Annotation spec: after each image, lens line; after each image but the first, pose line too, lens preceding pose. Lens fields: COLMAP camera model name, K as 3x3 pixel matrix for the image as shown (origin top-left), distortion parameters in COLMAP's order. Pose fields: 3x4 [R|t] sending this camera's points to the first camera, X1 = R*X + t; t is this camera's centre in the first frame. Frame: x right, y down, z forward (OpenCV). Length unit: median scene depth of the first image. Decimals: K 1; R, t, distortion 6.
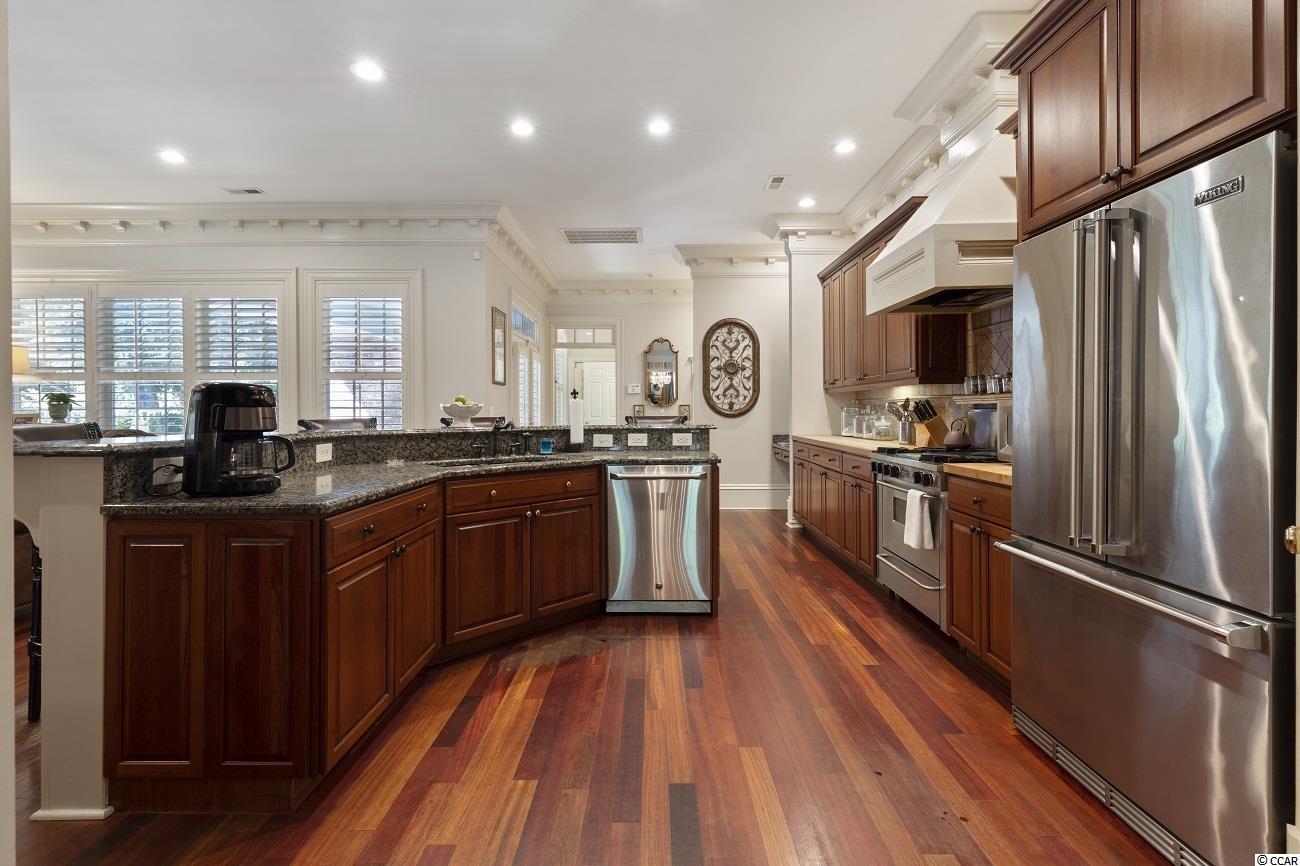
lens RADIAL K [[589.6, 0, 651.4], [0, 589.6, 411.7], [0, 0, 1]] dist [0.002374, -0.000586]
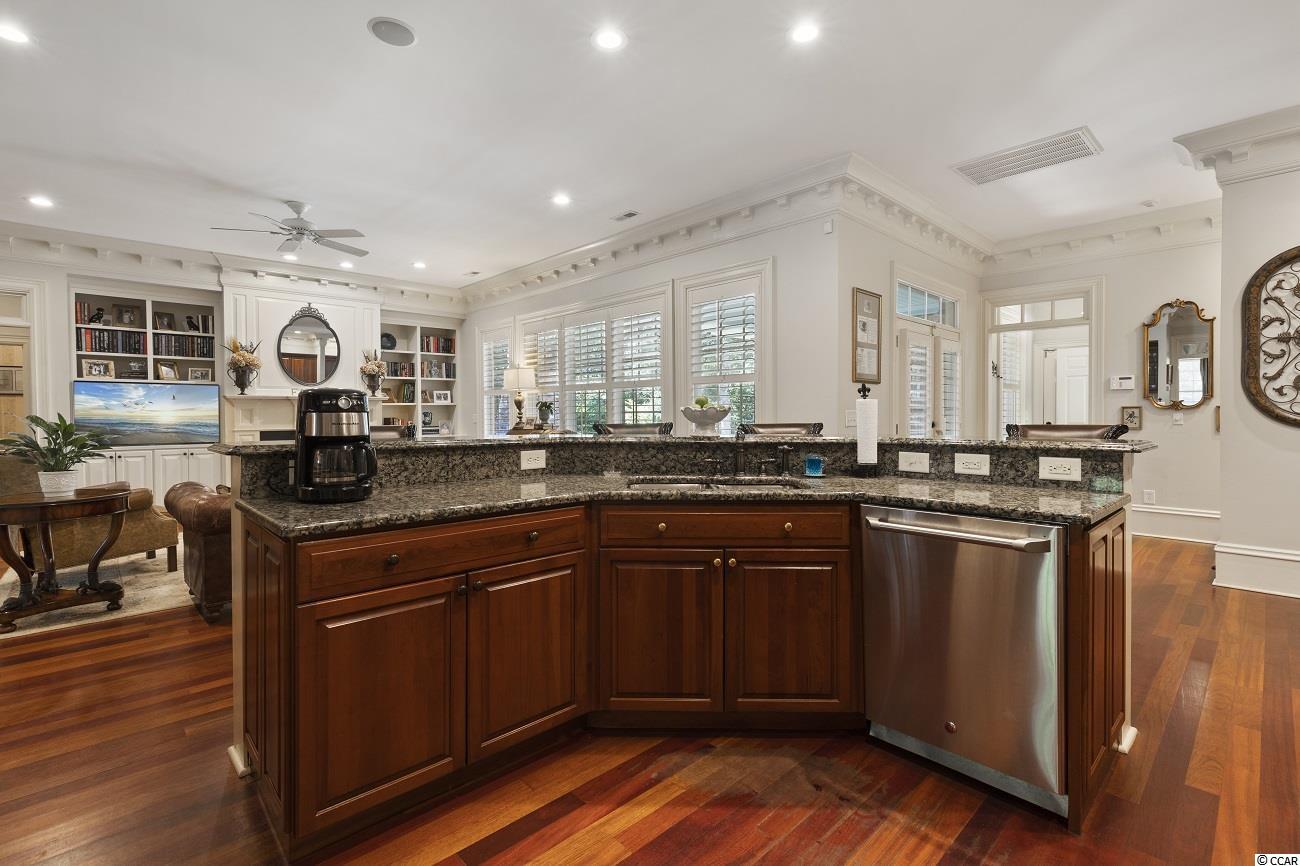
lens RADIAL K [[586.9, 0, 651.3], [0, 586.9, 423.9], [0, 0, 1]] dist [0.001489, -0.000145]
pose [[0.691533, 0.012931, -0.722229, 0.131997], [-0.002409, 0.999875, 0.015595, -0.001534], [0.722341, -0.009045, 0.691478, 0.248775]]
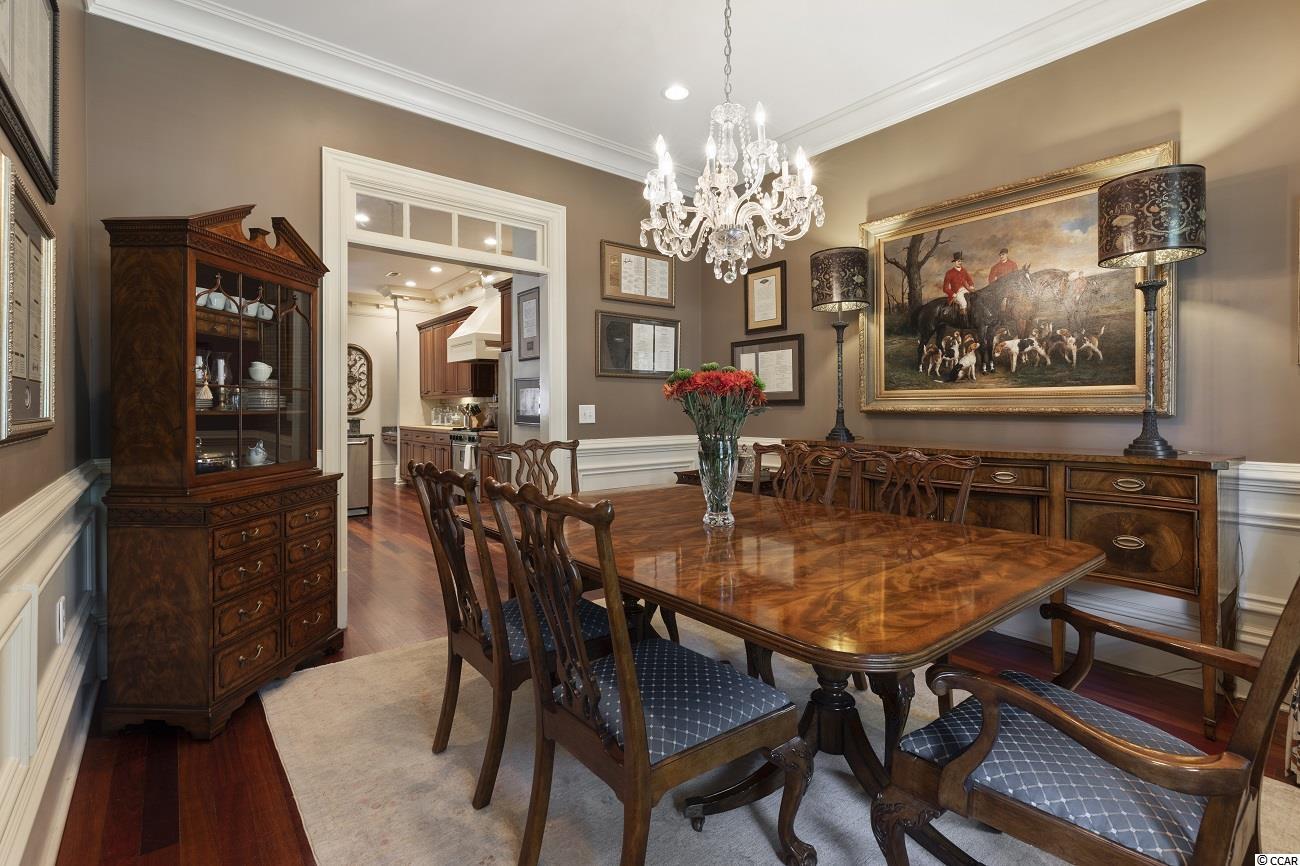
lens RADIAL K [[589.6, 0, 651.4], [0, 589.6, 411.7], [0, 0, 1]] dist [0.002374, -0.000586]
pose [[0.773515, 0.000871, 0.633777, -0.253680], [-0.000476, 1.000000, -0.000793, 0.003995], [-0.633778, 0.000311, 0.773515, -0.680994]]
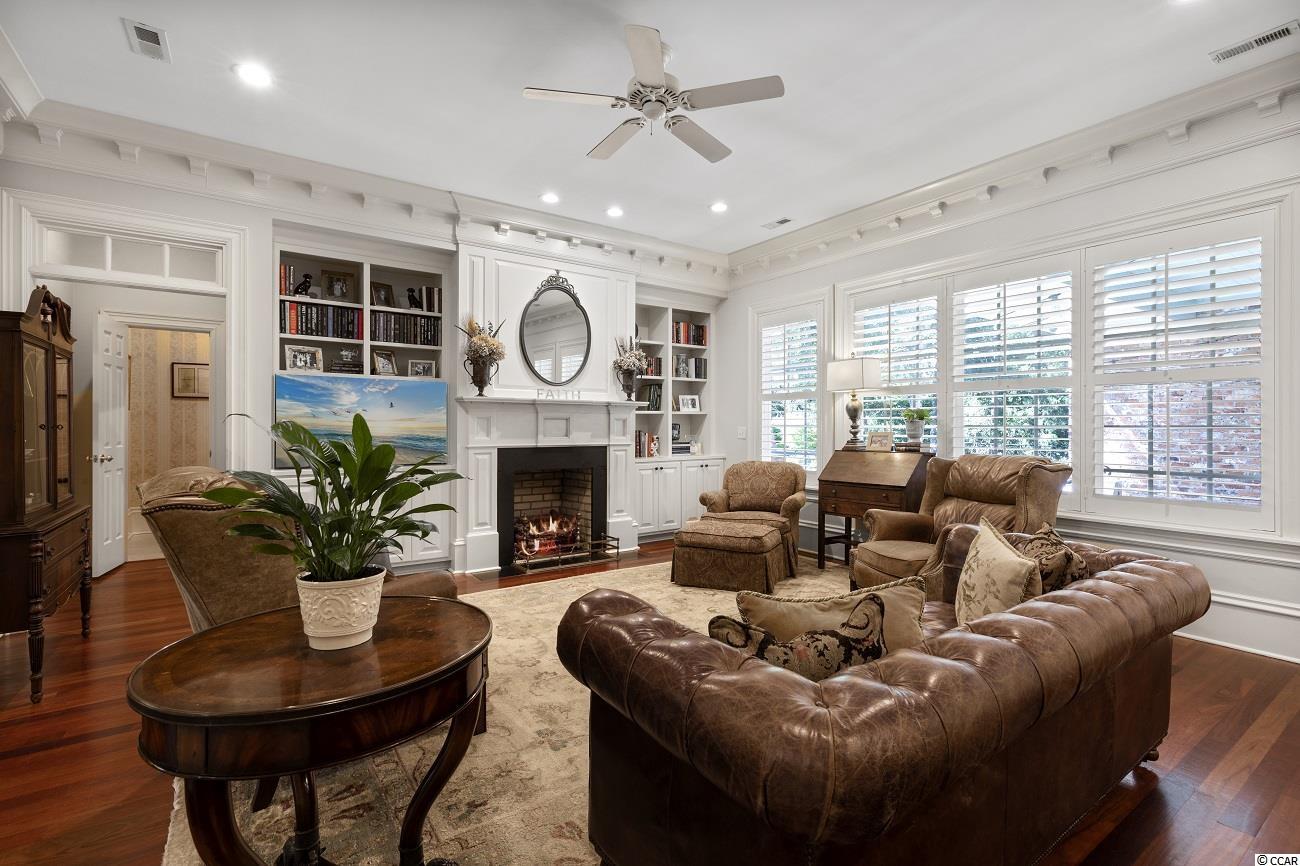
lens RADIAL K [[585.1, 0, 649.7], [0, 585.1, 428.5], [0, 0, 1]] dist [0.000672, -0.000445]
pose [[0.572263, 0.009094, -0.820020, -0.513534], [-0.012054, 0.999924, 0.002677, 0.000718], [0.819981, 0.008352, 0.572329, 0.190820]]
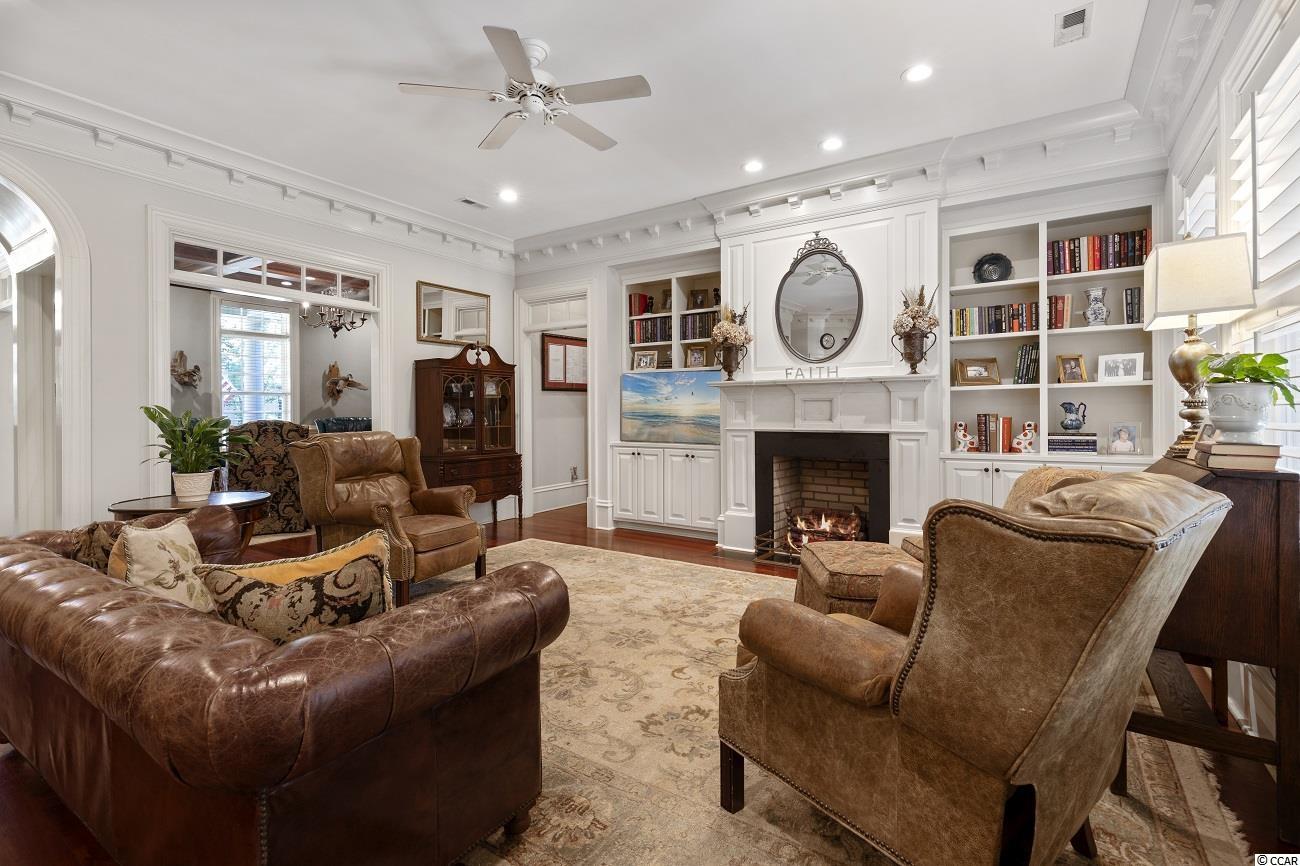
lens RADIAL K [[589.6, 0, 651.4], [0, 589.6, 411.7], [0, 0, 1]] dist [0.002374, -0.000586]
pose [[-0.548890, 0.006367, -0.835871, -0.544103], [0.000117, 0.999972, 0.007540, -0.001031], [0.835895, 0.004040, -0.548875, 0.892490]]
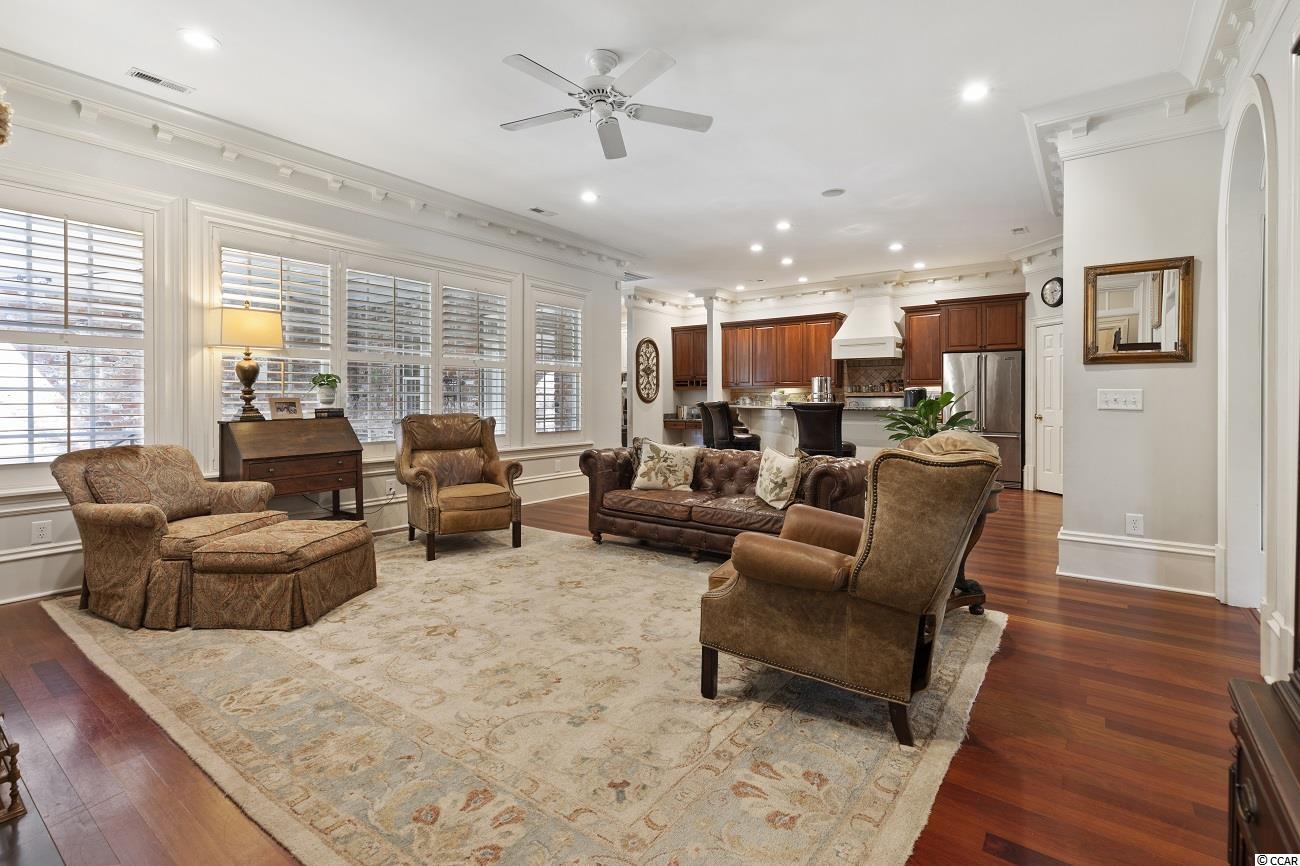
lens RADIAL K [[596.7, 0, 651.7], [0, 596.7, 398.4], [0, 0, 1]] dist [0.001136, -0.000093]
pose [[0.593625, 0.005251, 0.804724, -1.401836], [-0.001523, 0.999984, -0.005401, 0.008607], [-0.804740, 0.001980, 0.593624, 0.097428]]
